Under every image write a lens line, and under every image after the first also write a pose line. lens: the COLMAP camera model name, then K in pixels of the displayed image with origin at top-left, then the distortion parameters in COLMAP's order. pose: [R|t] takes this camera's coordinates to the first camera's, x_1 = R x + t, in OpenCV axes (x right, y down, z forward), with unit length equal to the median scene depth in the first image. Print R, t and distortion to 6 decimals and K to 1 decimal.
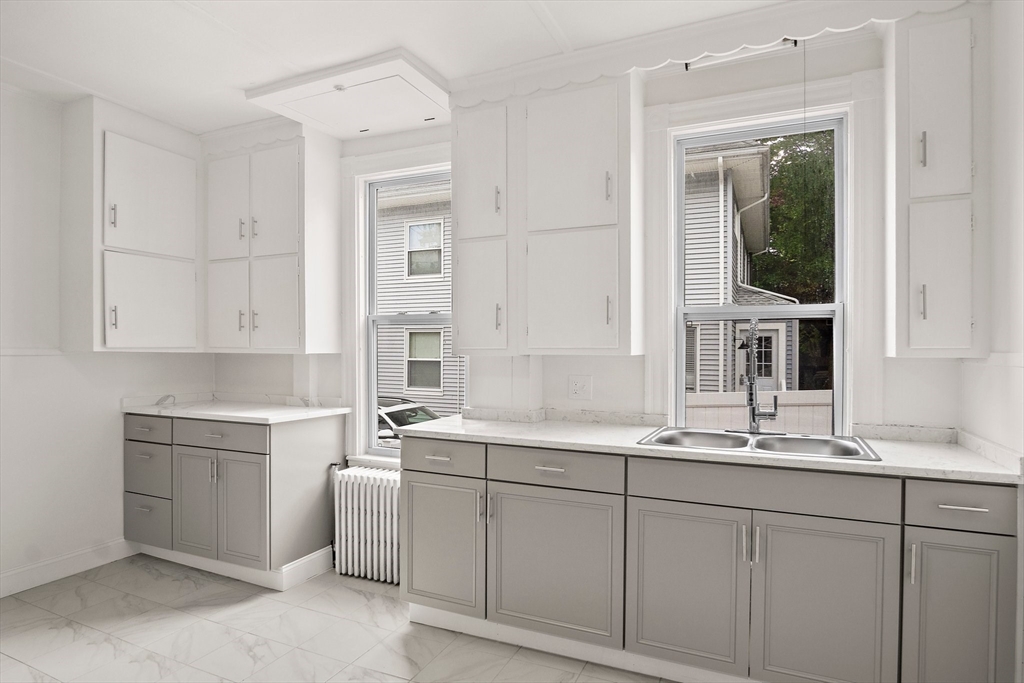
lens RADIAL K [[576.5, 0, 511.1], [0, 576.5, 347.4], [0, 0, 1]] dist [-0.002899, -0.001031]
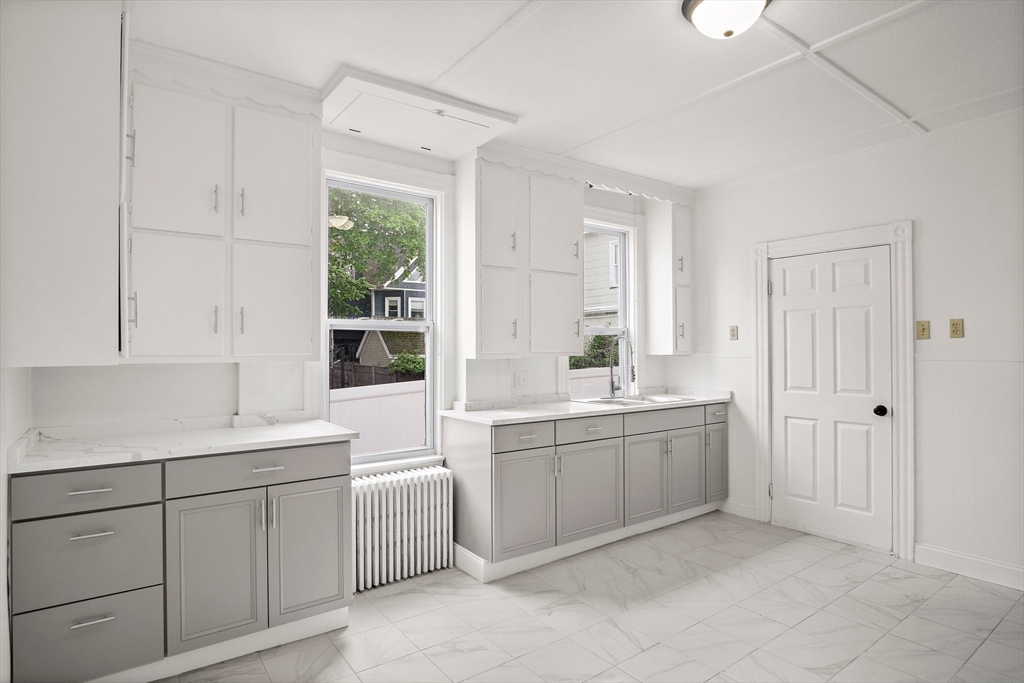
lens RADIAL K [[542.4, 0, 503.6], [0, 542.4, 343.2], [0, 0, 1]] dist [-0.000085, 0.000970]
pose [[0.497997, 0.006638, 0.867153, -1.084978], [0.009044, 0.999877, -0.012848, -0.004904], [-0.867131, 0.014241, 0.497876, 0.386509]]
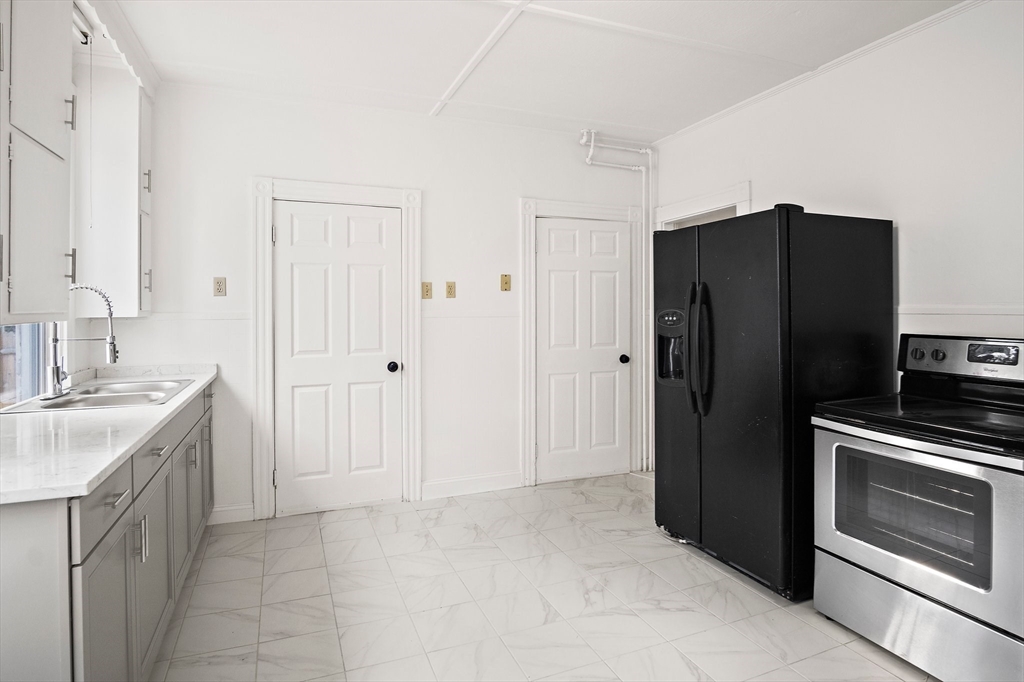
lens RADIAL K [[576.5, 0, 507.2], [0, 576.5, 307.8], [0, 0, 1]] dist [-0.002899, -0.001031]
pose [[-0.711677, -0.005137, 0.702488, -0.741391], [0.005203, 0.999907, 0.012582, -0.014773], [-0.702487, 0.012609, -0.711585, 1.027727]]
